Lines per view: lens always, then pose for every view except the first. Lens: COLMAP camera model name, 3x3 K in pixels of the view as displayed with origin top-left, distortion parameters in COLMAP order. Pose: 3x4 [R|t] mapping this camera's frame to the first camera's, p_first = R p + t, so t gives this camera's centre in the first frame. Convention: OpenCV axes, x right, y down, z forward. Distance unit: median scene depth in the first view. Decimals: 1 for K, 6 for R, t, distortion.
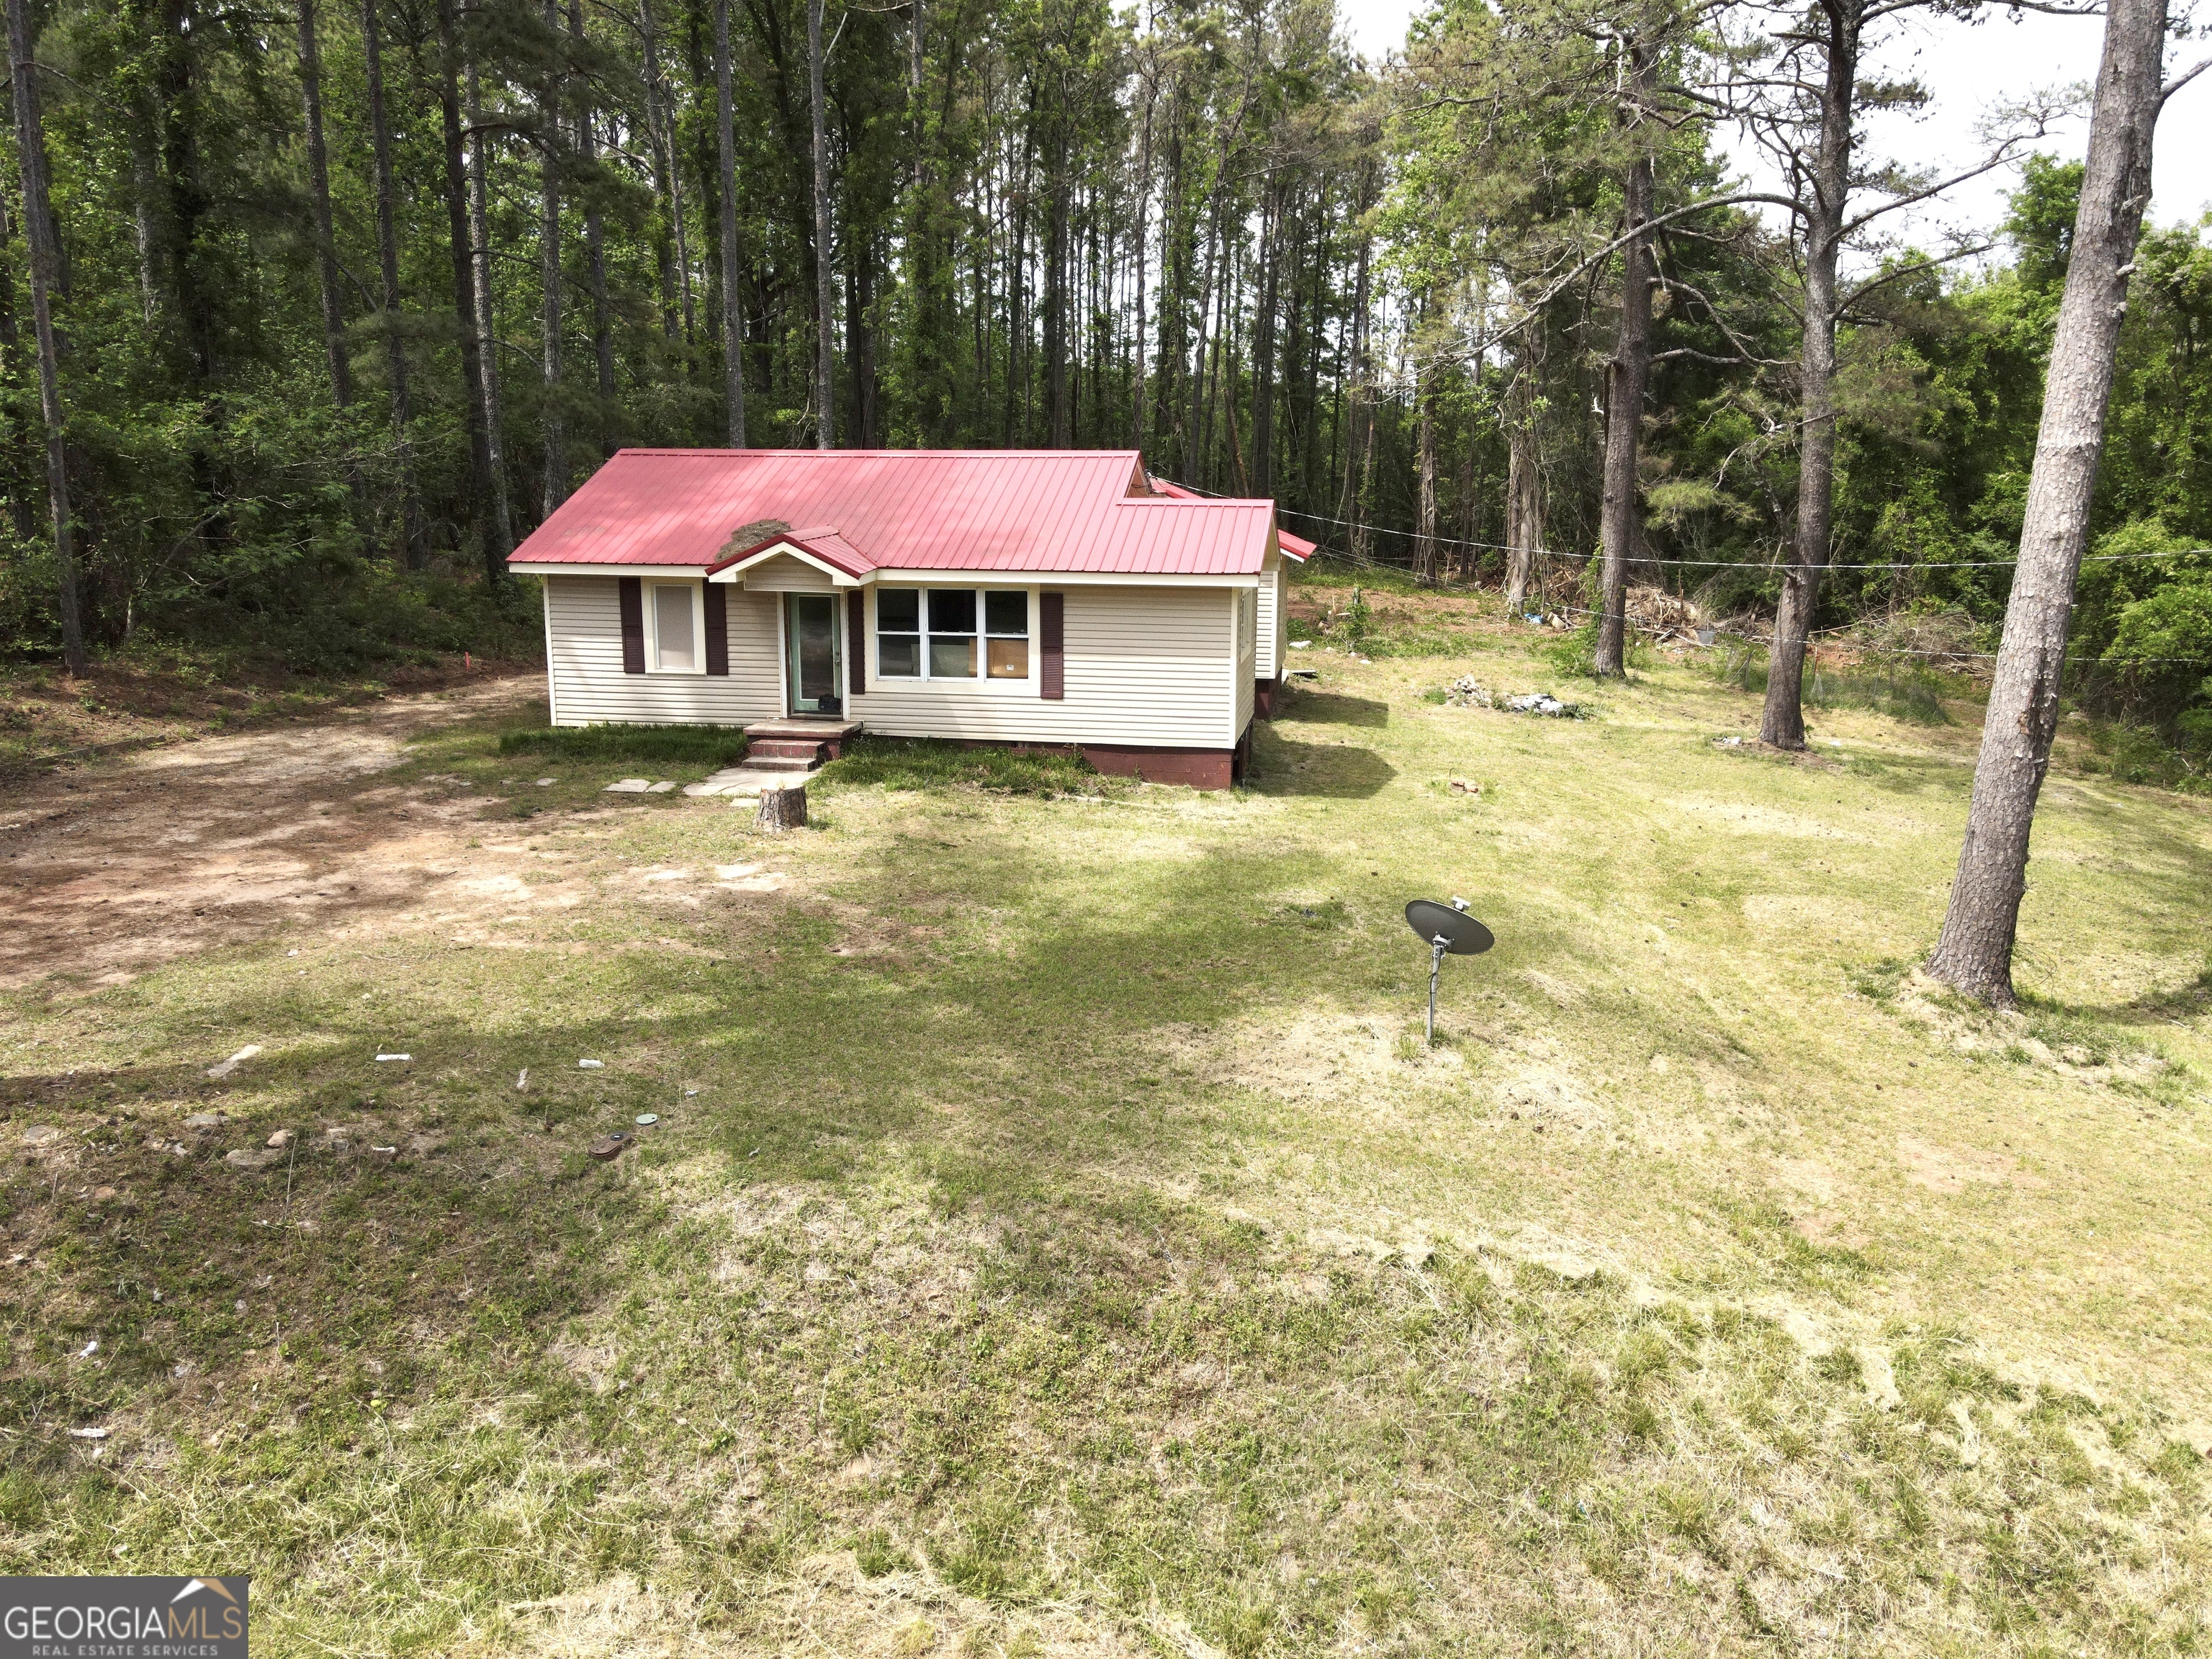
lens RADIAL K [[1621.2, 0, 1106.0], [0, 1621.2, 829.5], [0, 0, 1]] dist [-0.003826, 0.039024]
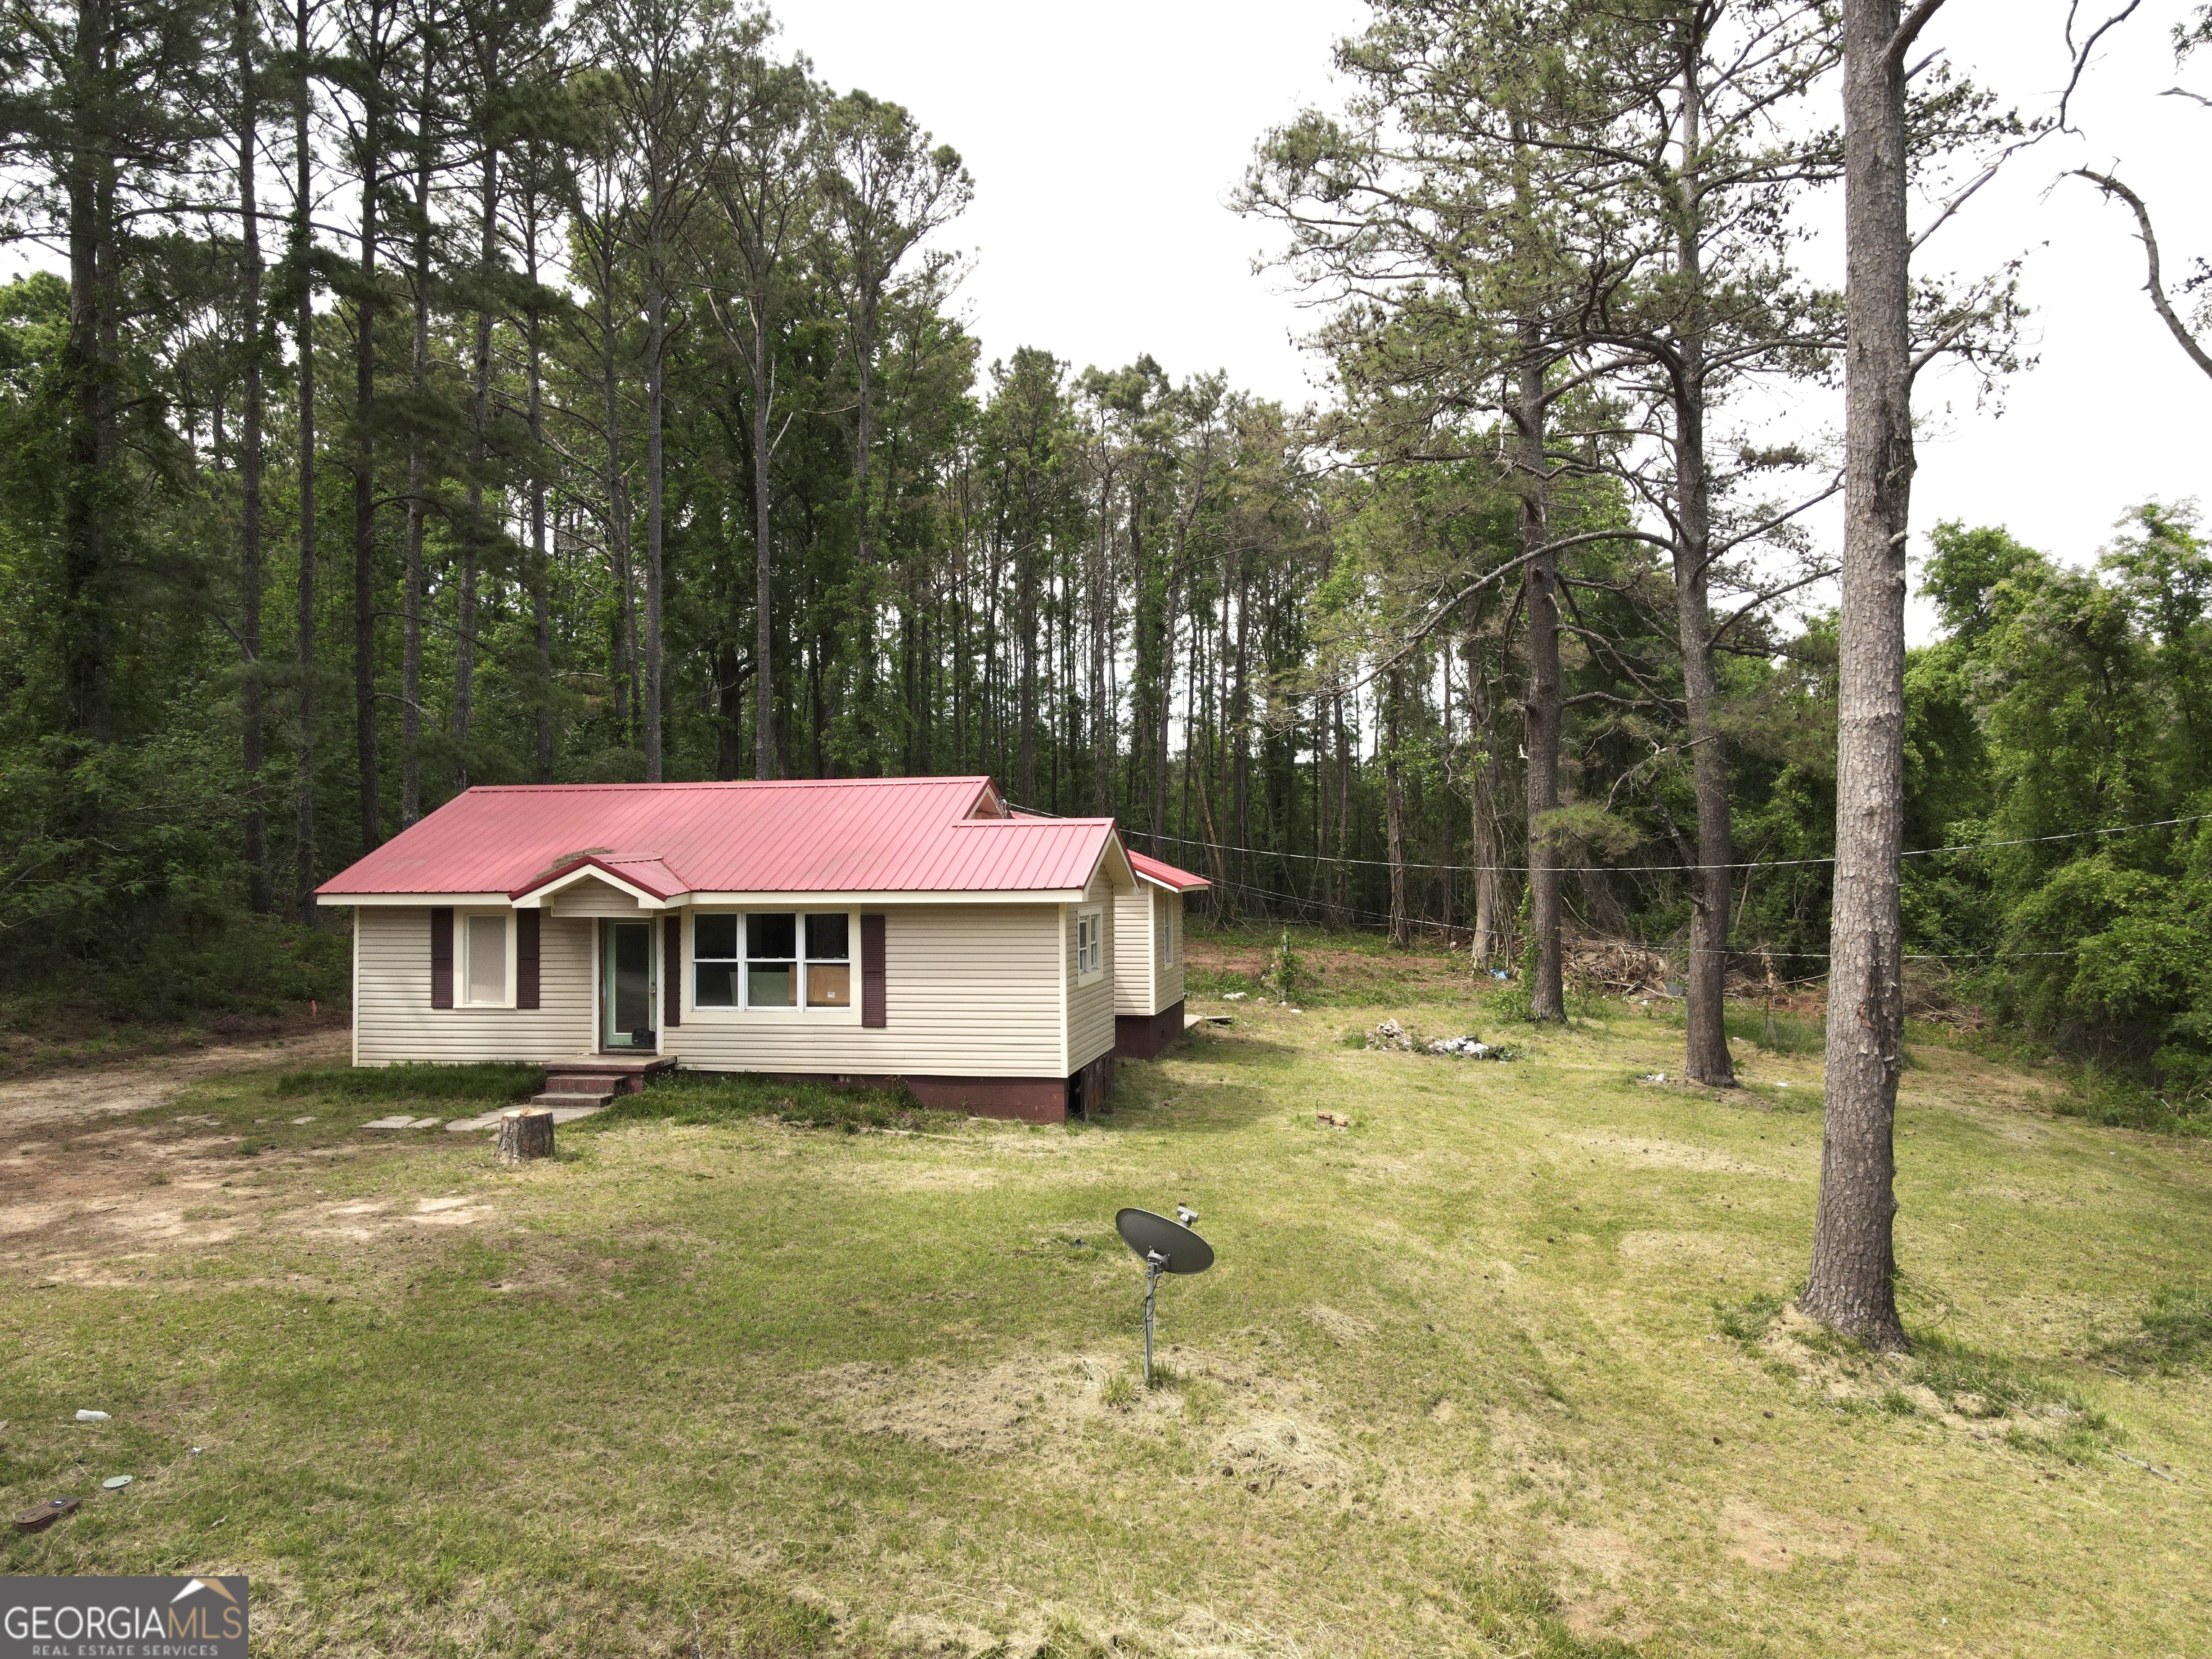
lens RADIAL K [[1621.2, 0, 1106.0], [0, 1621.2, 829.5], [0, 0, 1]] dist [-0.003826, 0.039024]
pose [[0.999725, -0.016407, -0.016745, 0.118984], [0.012026, 0.972050, -0.234465, 0.029663], [0.020123, 0.234199, 0.971980, 0.069417]]
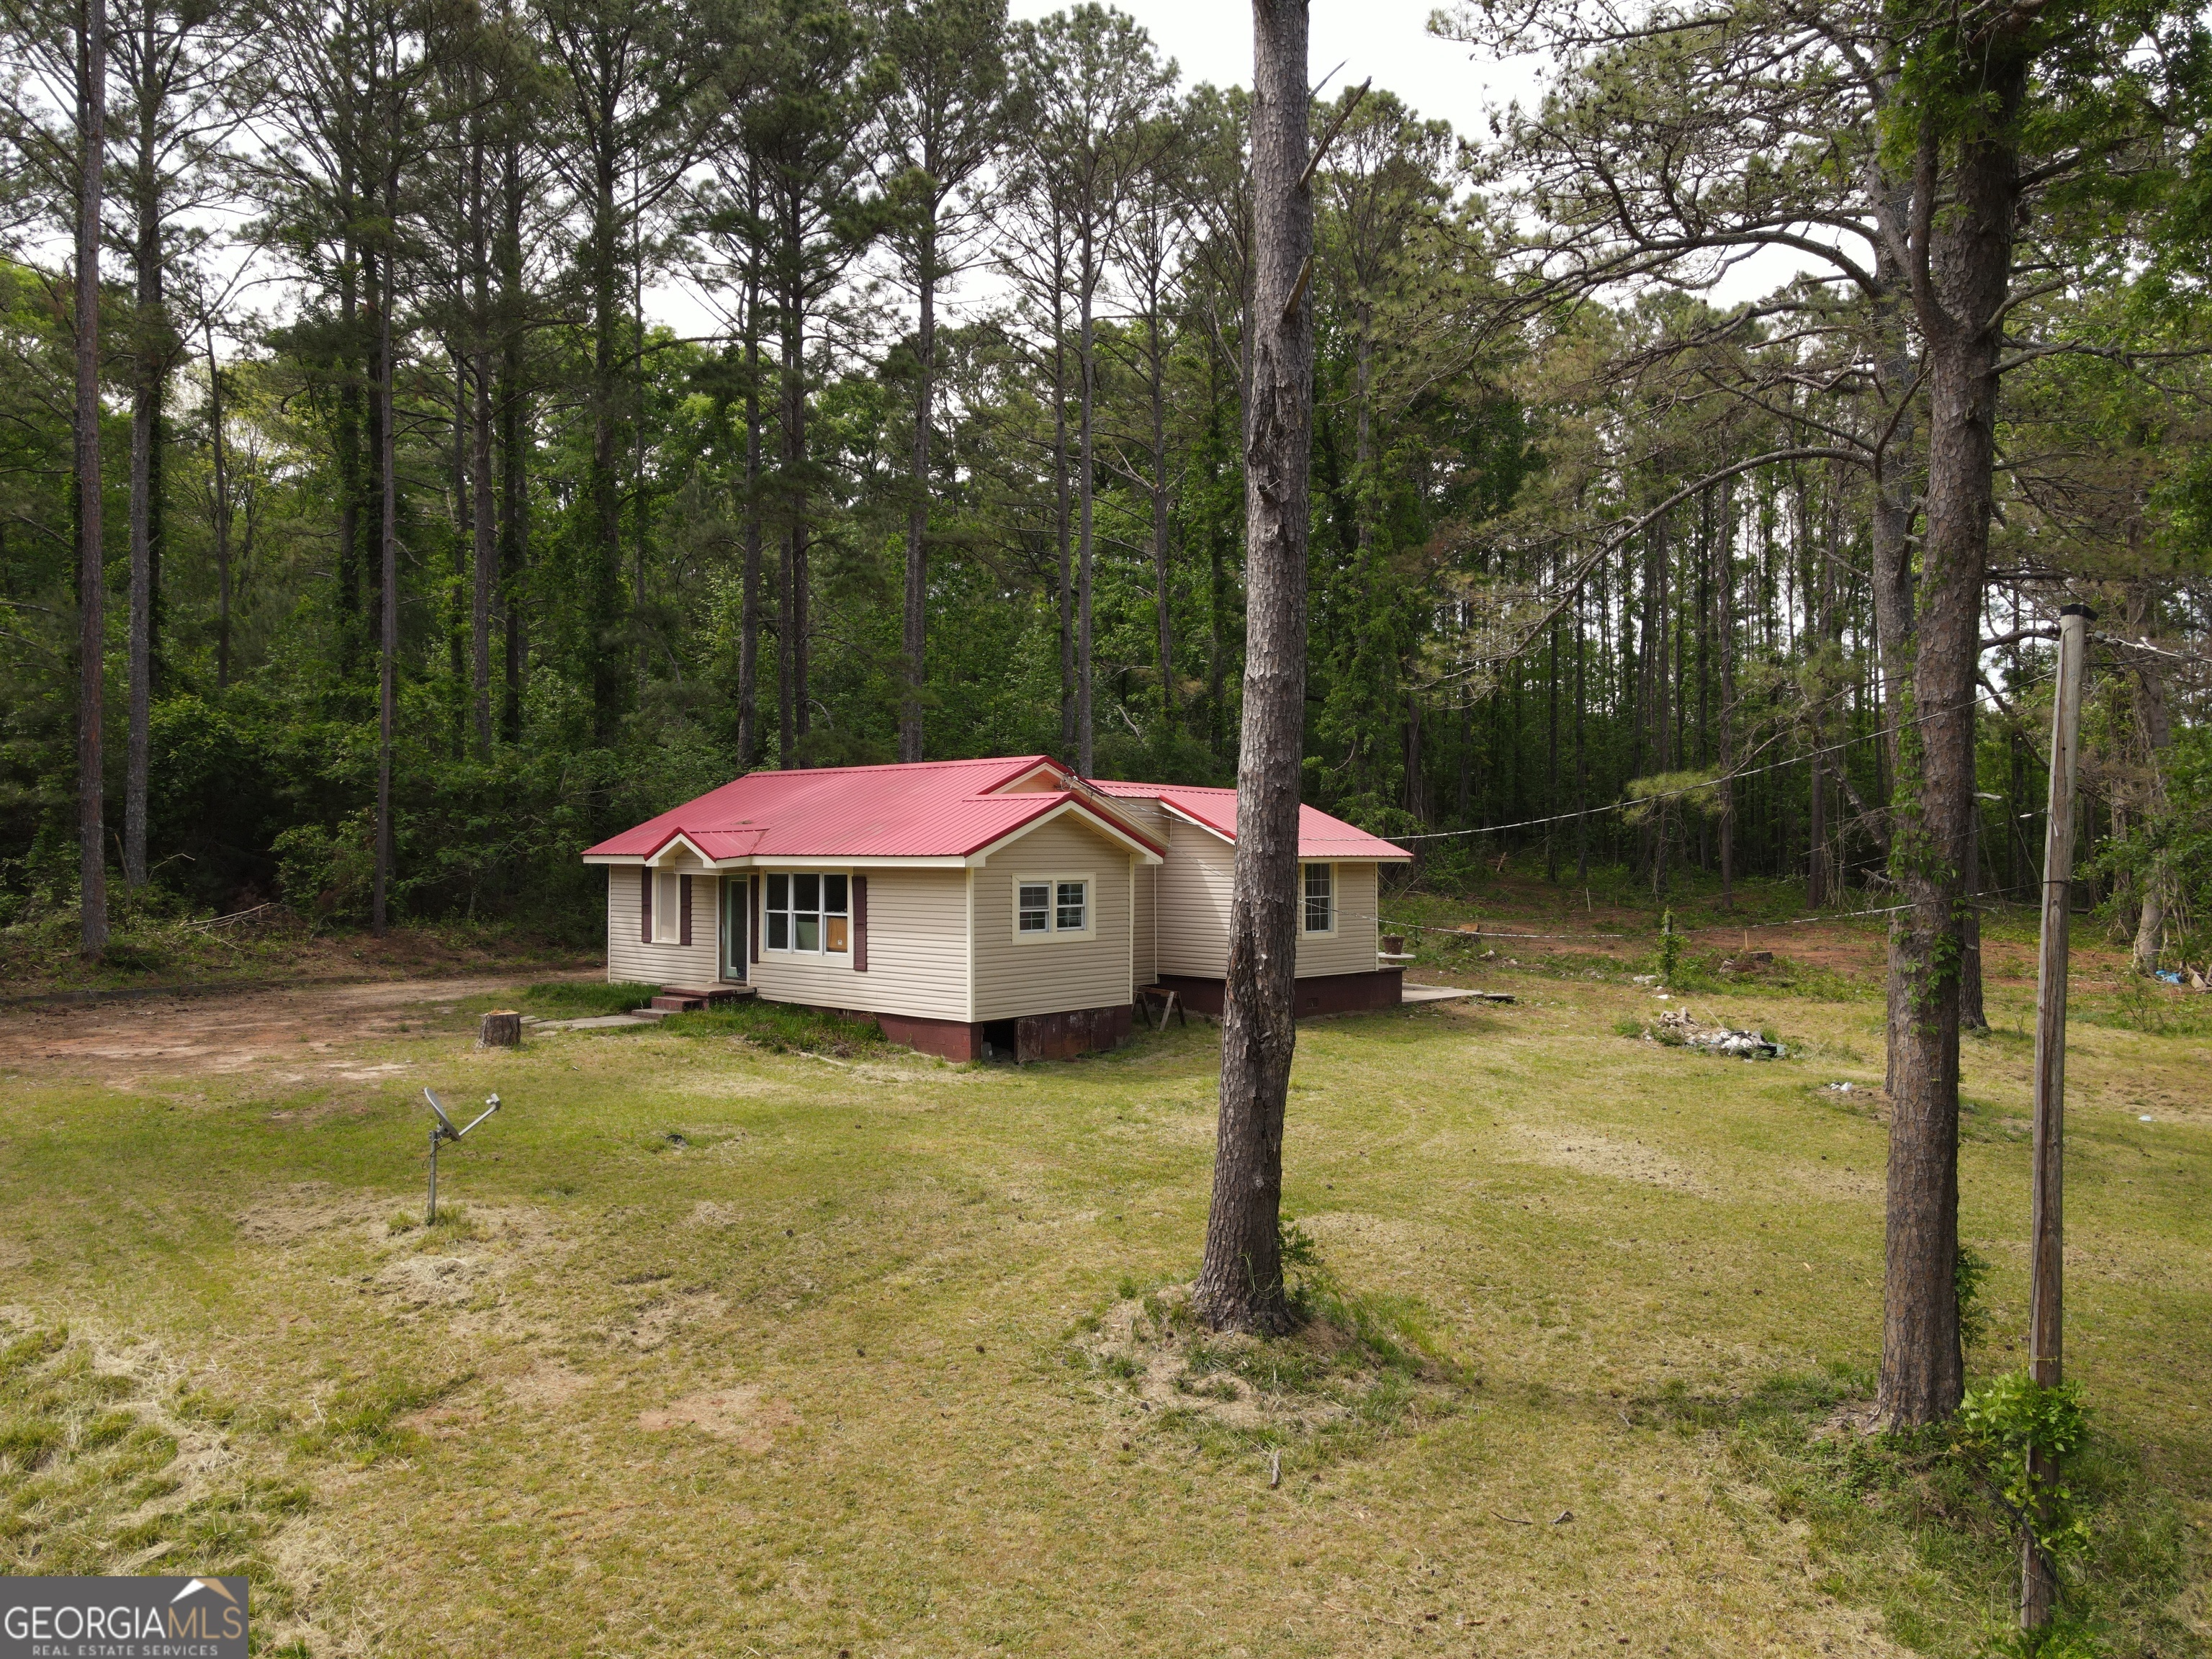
lens RADIAL K [[1621.2, 0, 1106.0], [0, 1621.2, 829.5], [0, 0, 1]] dist [-0.003826, 0.039024]
pose [[0.830891, -0.016356, -0.556195, 0.733229], [-0.109062, 0.975393, -0.191609, 0.019629], [0.545643, 0.219865, 0.808661, 0.175762]]
